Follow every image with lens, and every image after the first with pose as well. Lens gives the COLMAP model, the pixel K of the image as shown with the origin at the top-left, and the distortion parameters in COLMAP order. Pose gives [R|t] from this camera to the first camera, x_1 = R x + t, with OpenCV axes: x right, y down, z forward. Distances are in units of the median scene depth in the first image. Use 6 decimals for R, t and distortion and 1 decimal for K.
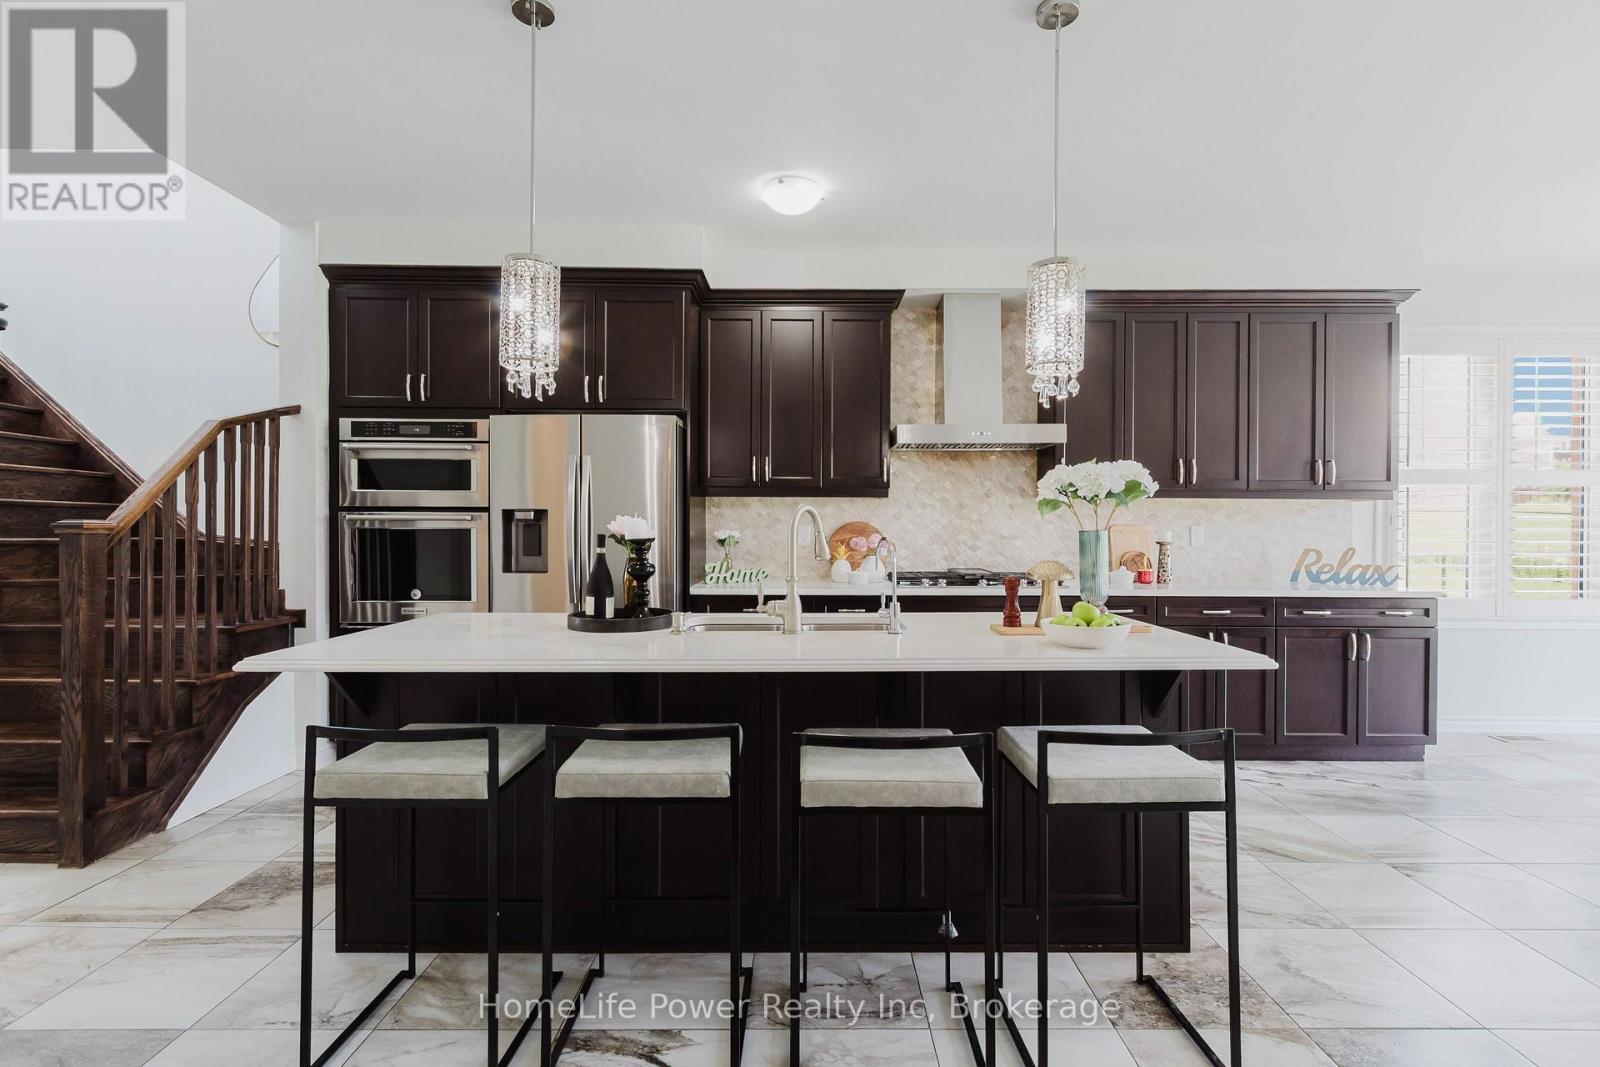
lens RADIAL K [[747.5, 0, 800.0], [0, 747.5, 533.5], [0, 0, 1]] dist [0.001463, -0.000616]
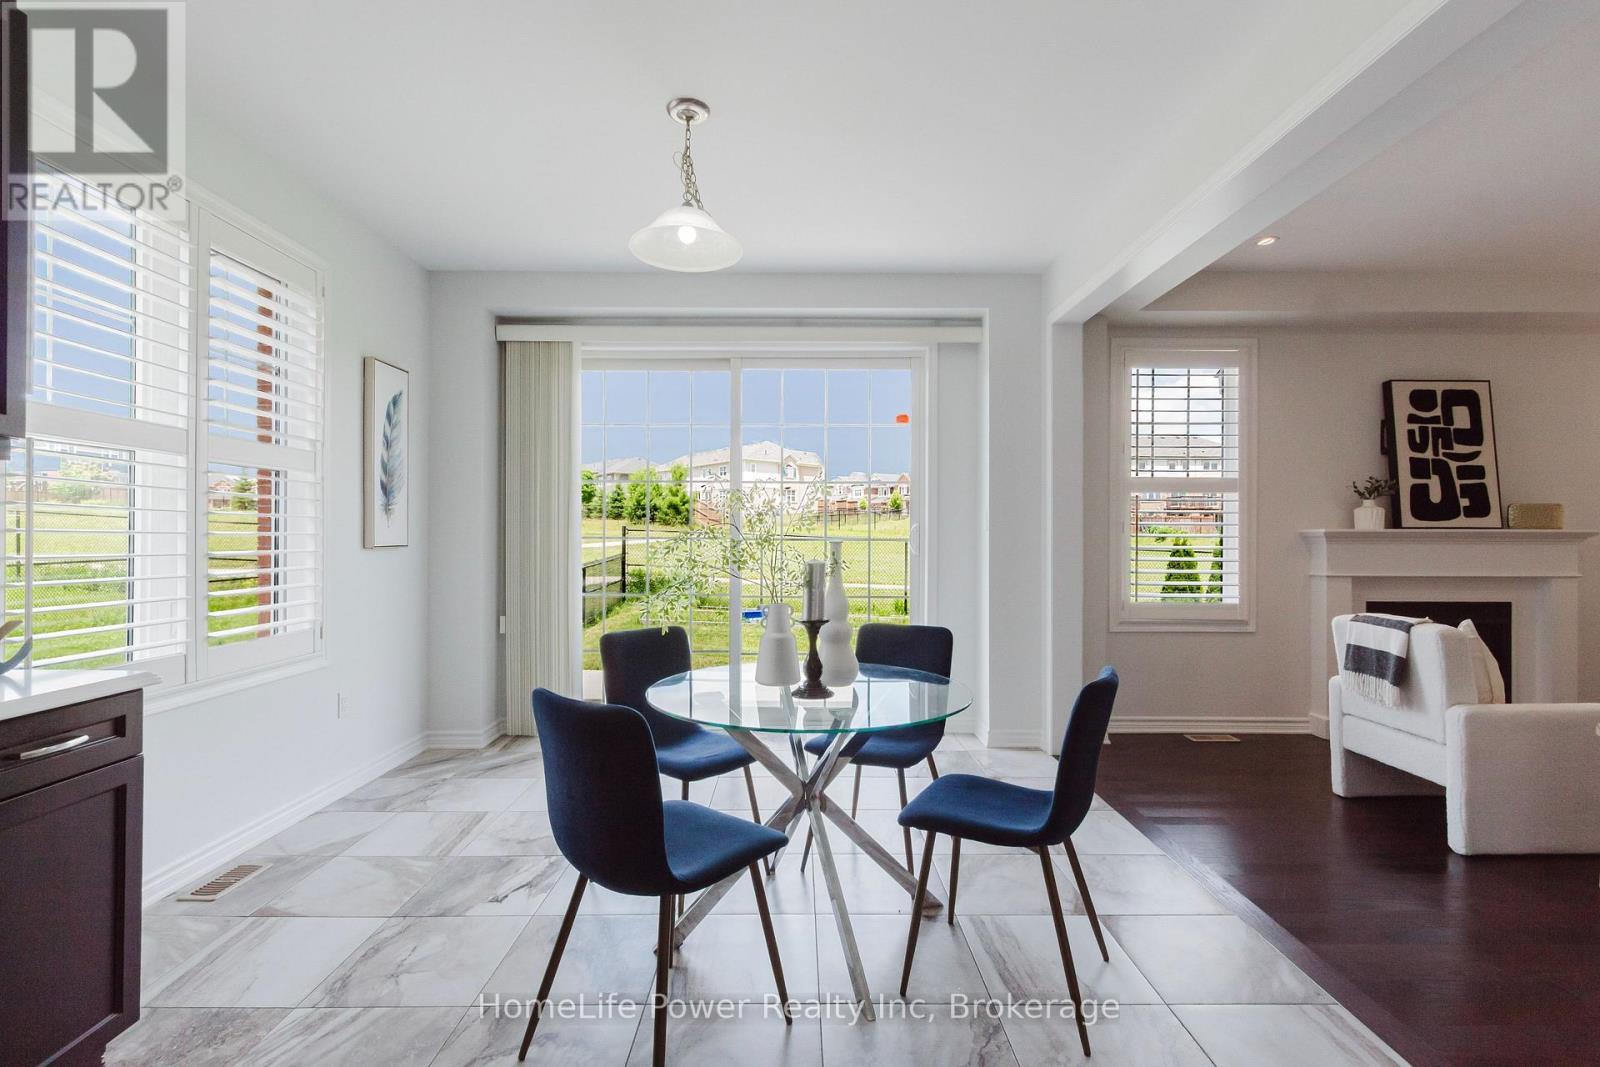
lens RADIAL K [[743.5, 0, 802.2], [0, 743.5, 539.3], [0, 0, 1]] dist [0.000596, -0.000186]
pose [[-0.000407, -0.004149, 0.999991, 0.417129], [0.001741, 0.999990, 0.004149, -0.002439], [-0.999998, 0.001742, -0.000400, 0.614782]]
